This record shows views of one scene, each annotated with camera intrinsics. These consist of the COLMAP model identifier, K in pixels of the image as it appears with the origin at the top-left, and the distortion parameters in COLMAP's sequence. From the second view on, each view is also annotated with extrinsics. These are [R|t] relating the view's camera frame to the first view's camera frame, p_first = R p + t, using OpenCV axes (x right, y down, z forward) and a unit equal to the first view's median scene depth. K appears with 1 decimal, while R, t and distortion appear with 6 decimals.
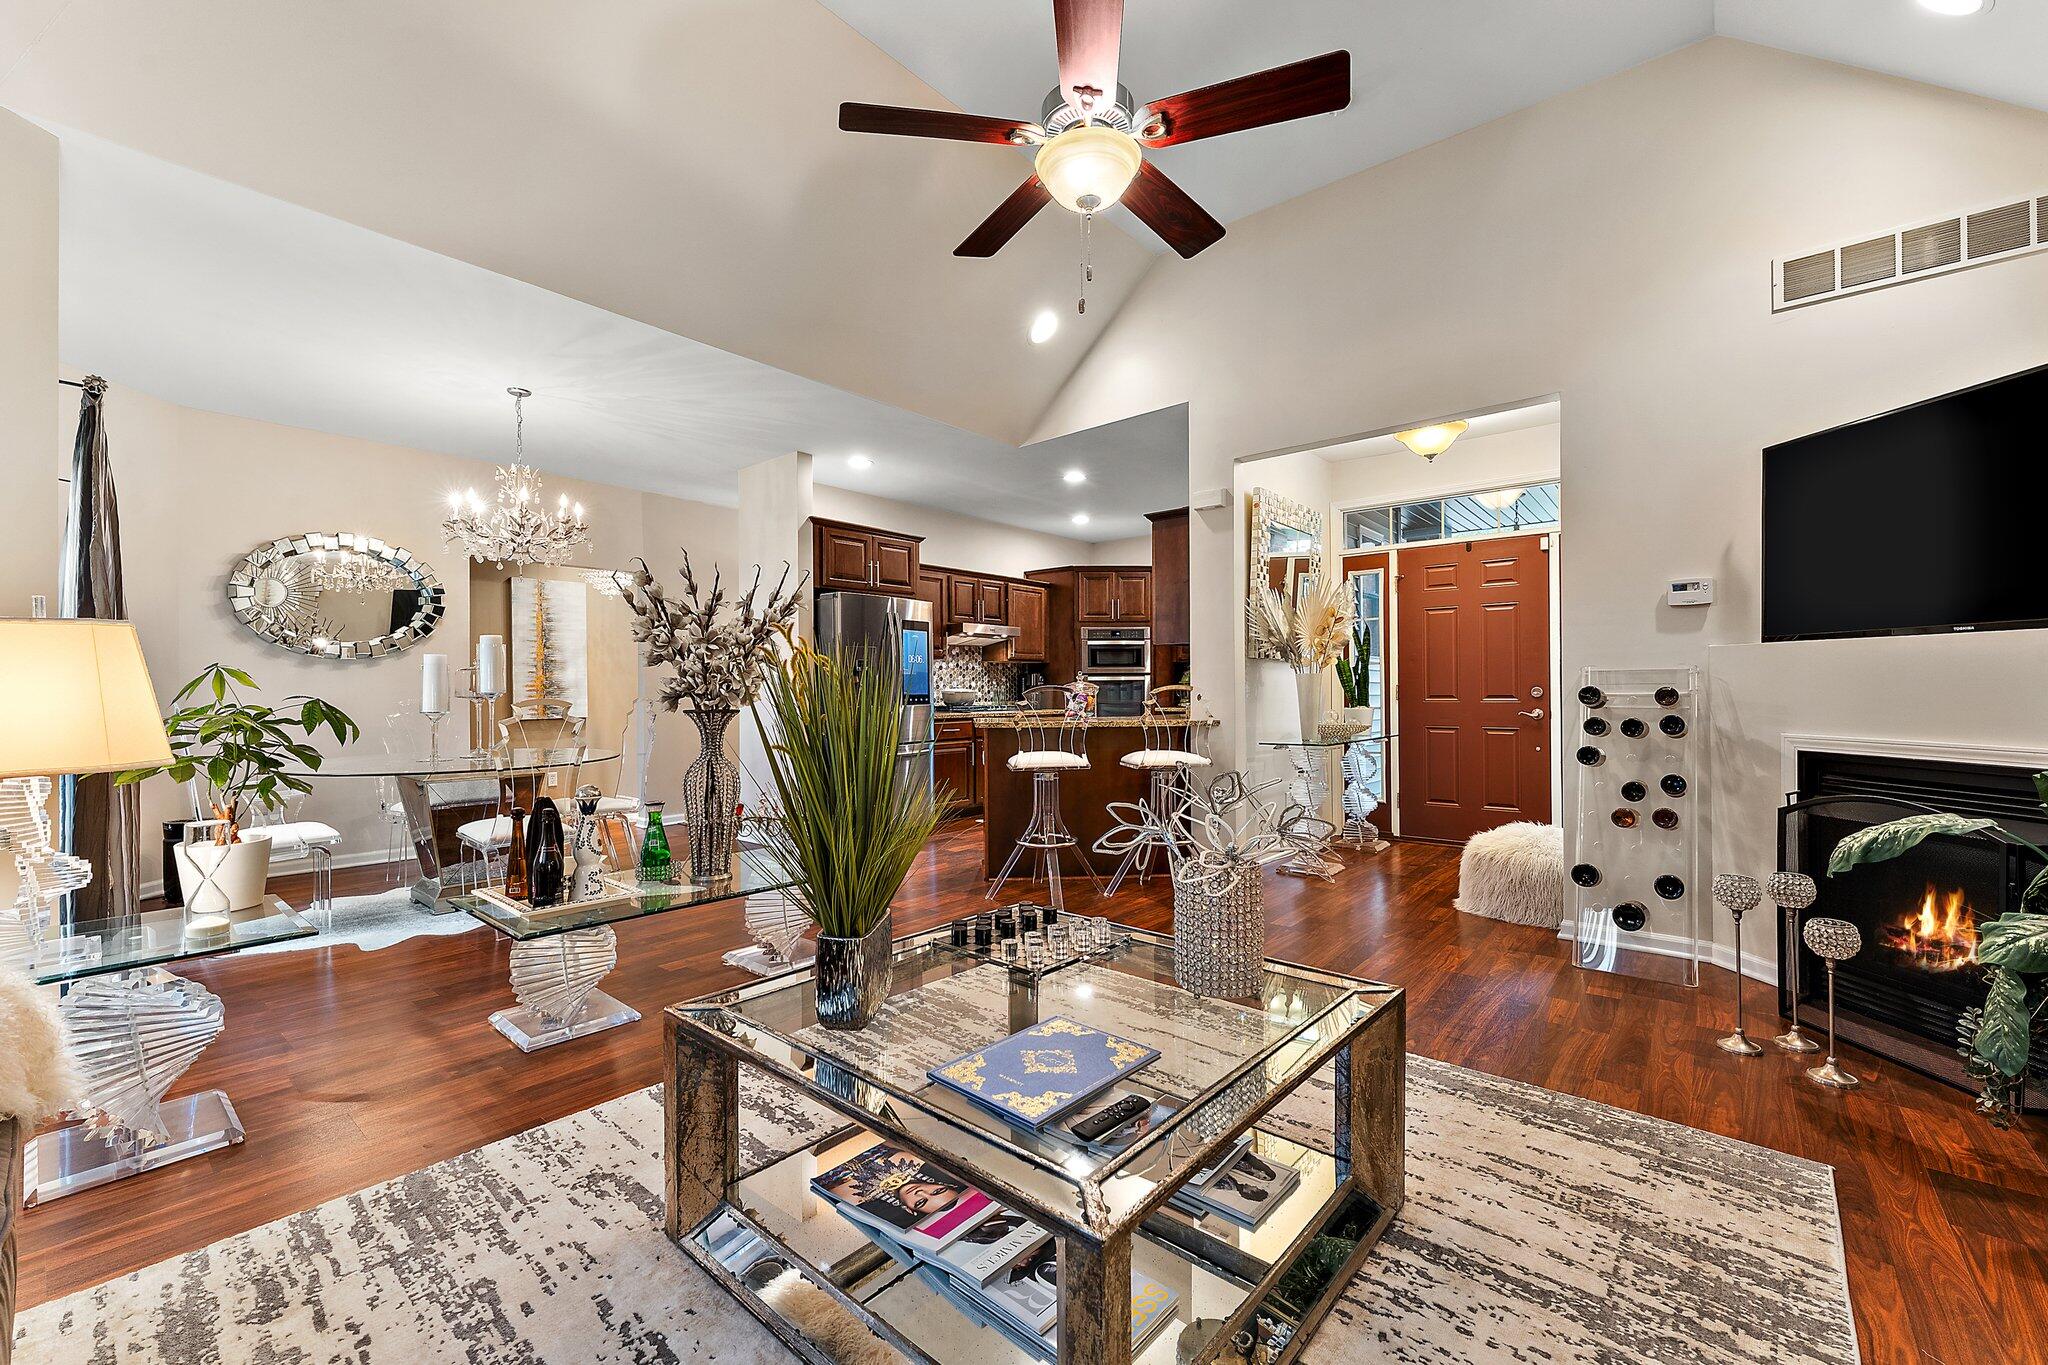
lens RADIAL K [[804.5, 0, 1014.2], [0, 804.5, 686.7], [0, 0, 1]] dist [-0.002860, -0.000195]
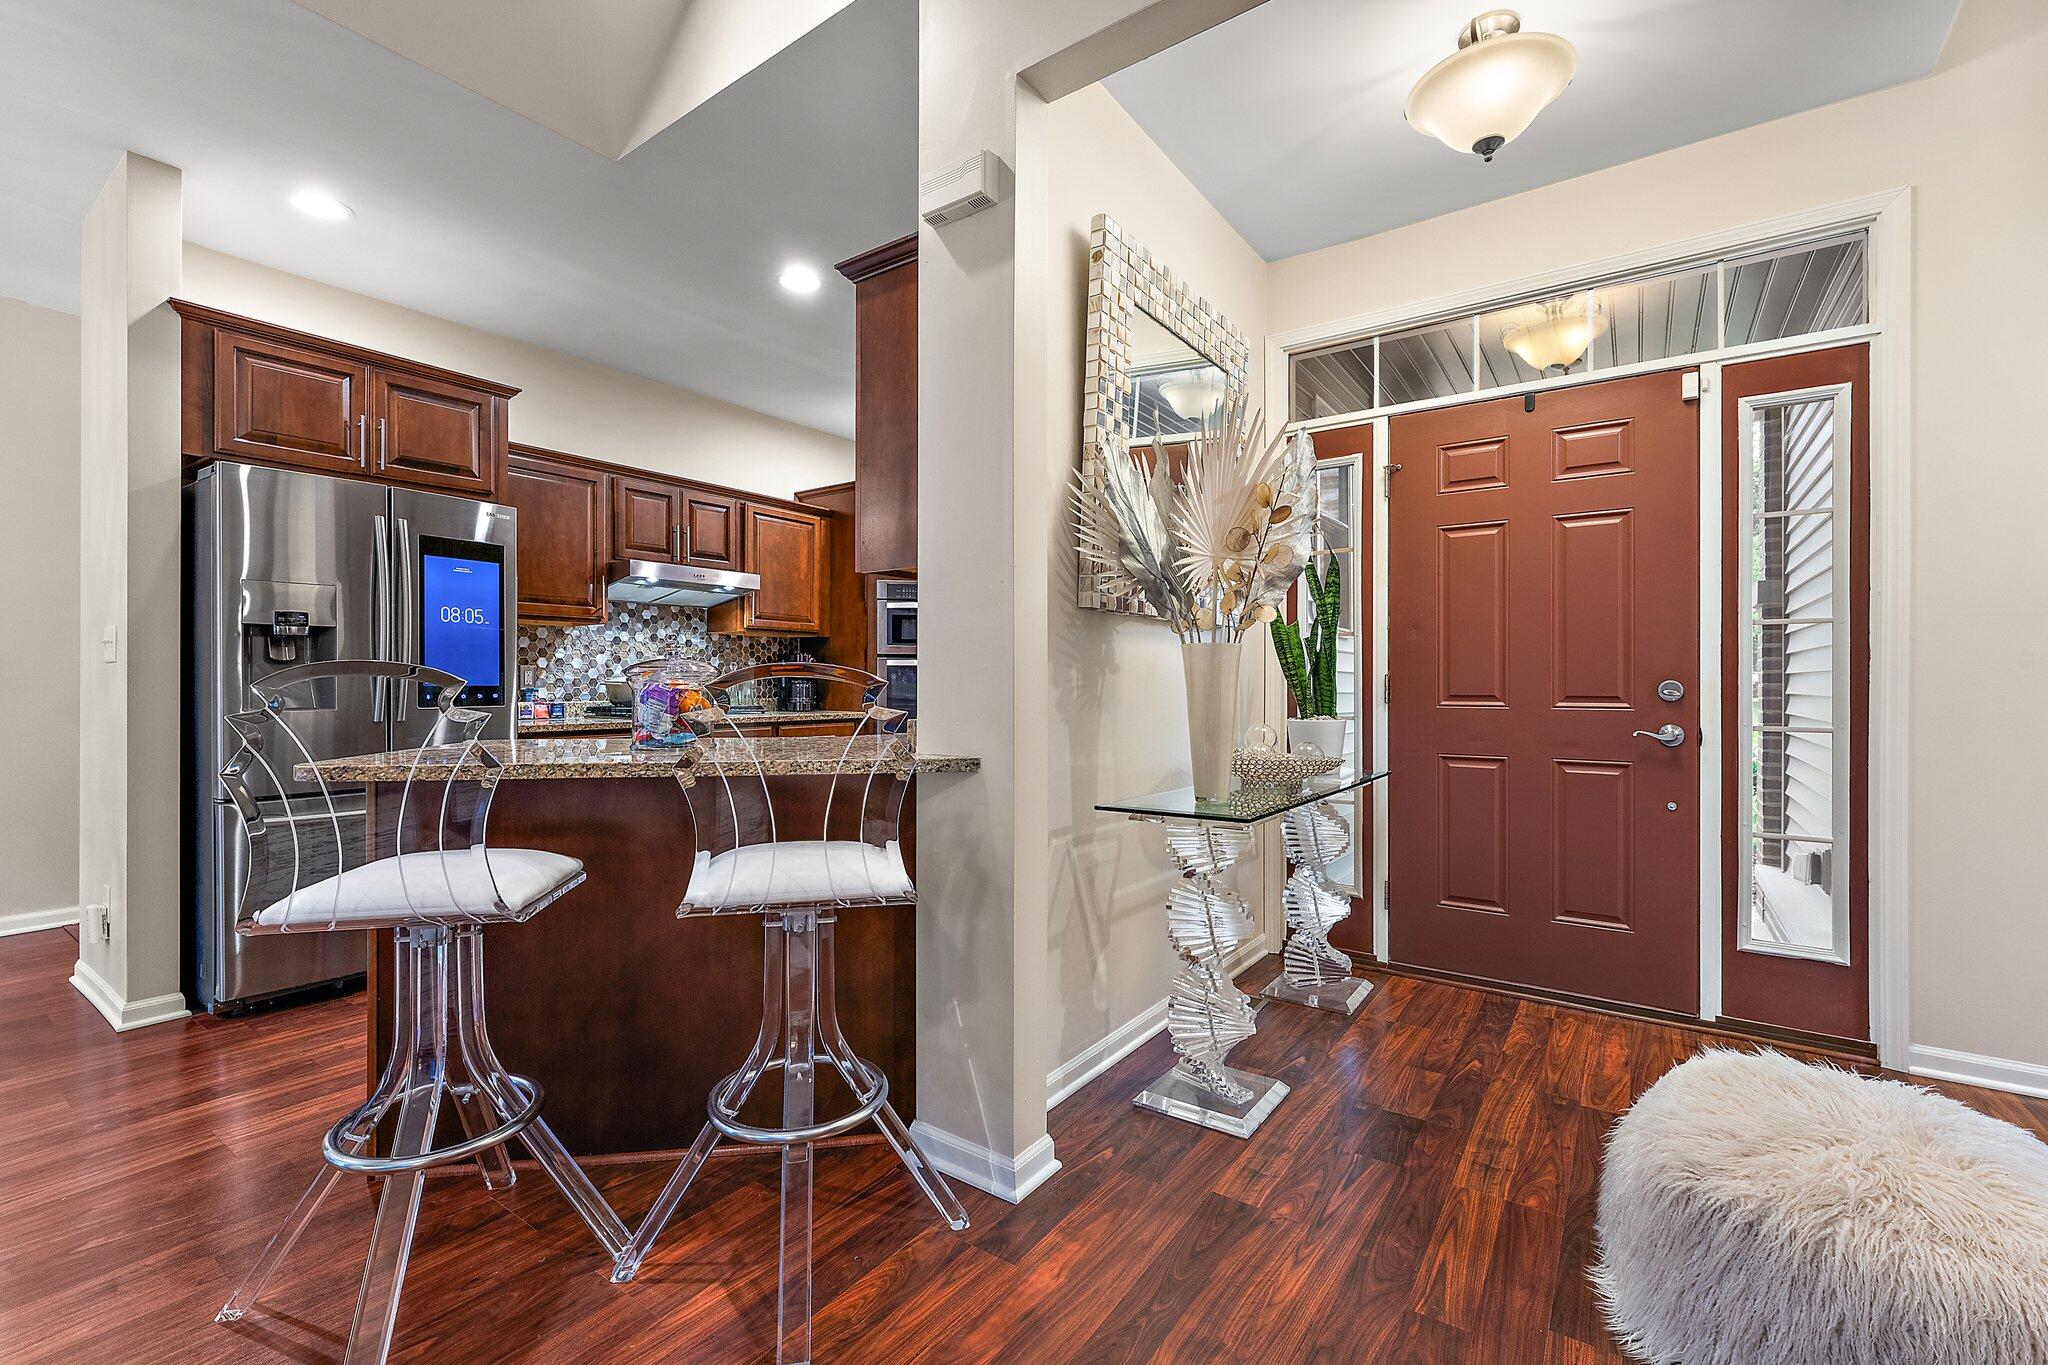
lens RADIAL K [[859.9, 0, 1007.3], [0, 859.9, 682.2], [0, 0, 1]] dist [-0.003738, -0.000845]
pose [[0.996879, 0.007108, 0.078620, 0.169704], [-0.007482, 0.999962, 0.004465, 0.002169], [-0.078585, -0.005039, 0.996895, 0.420407]]
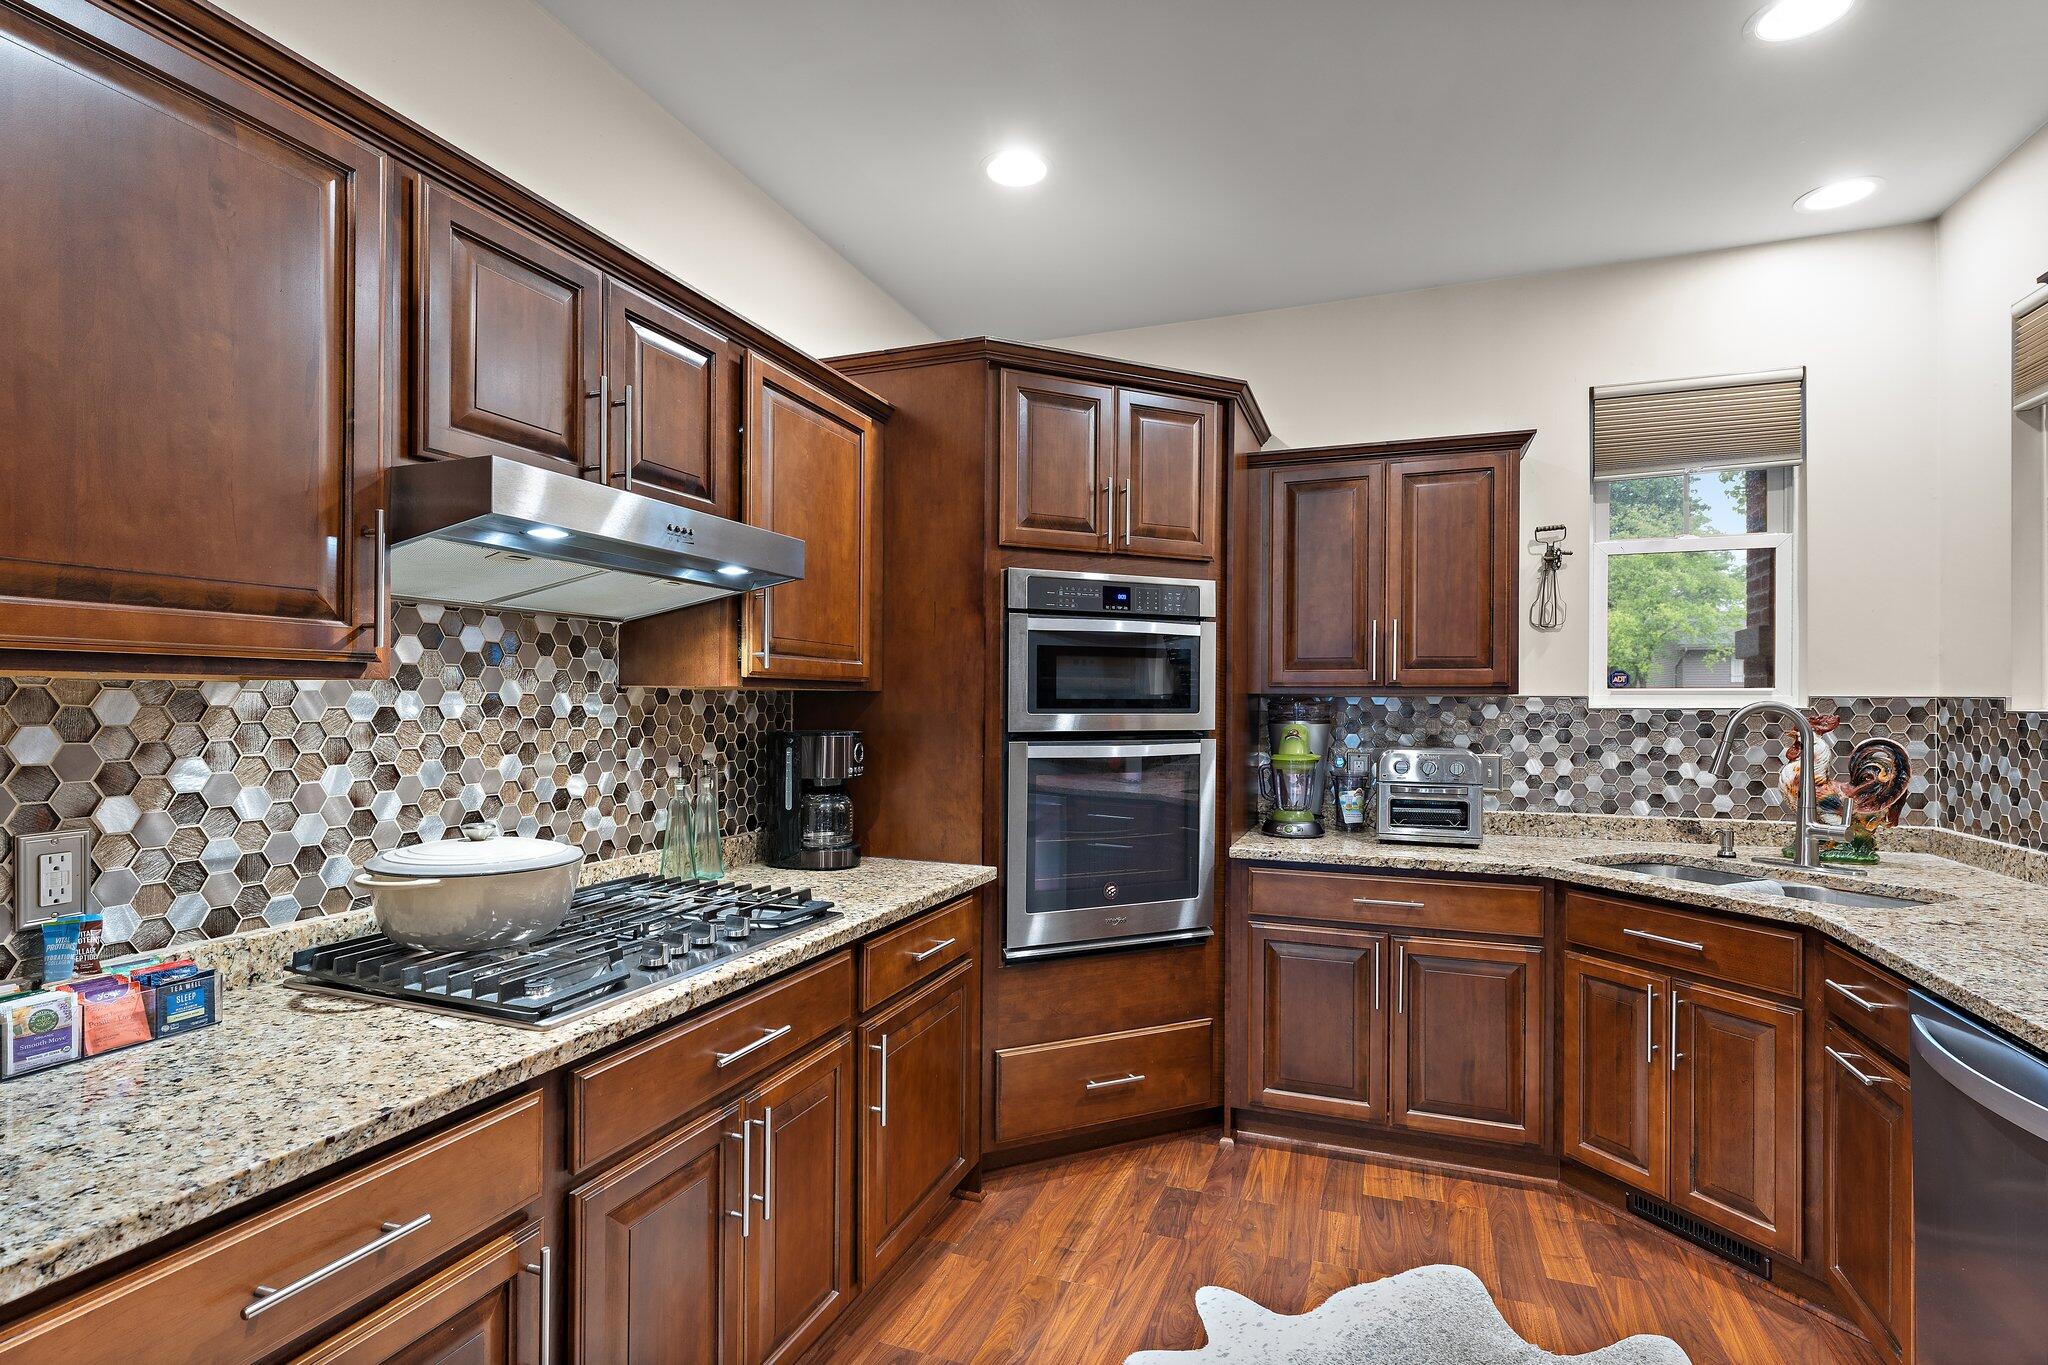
lens RADIAL K [[989.4, 0, 1015.9], [0, 989.4, 703.5], [0, 0, 1]] dist [-0.002662, 0.000074]
pose [[0.943503, 0.011195, 0.331174, -0.033238], [-0.013614, 0.999895, 0.004987, -0.036299], [-0.331083, -0.009214, 0.943557, 0.865151]]
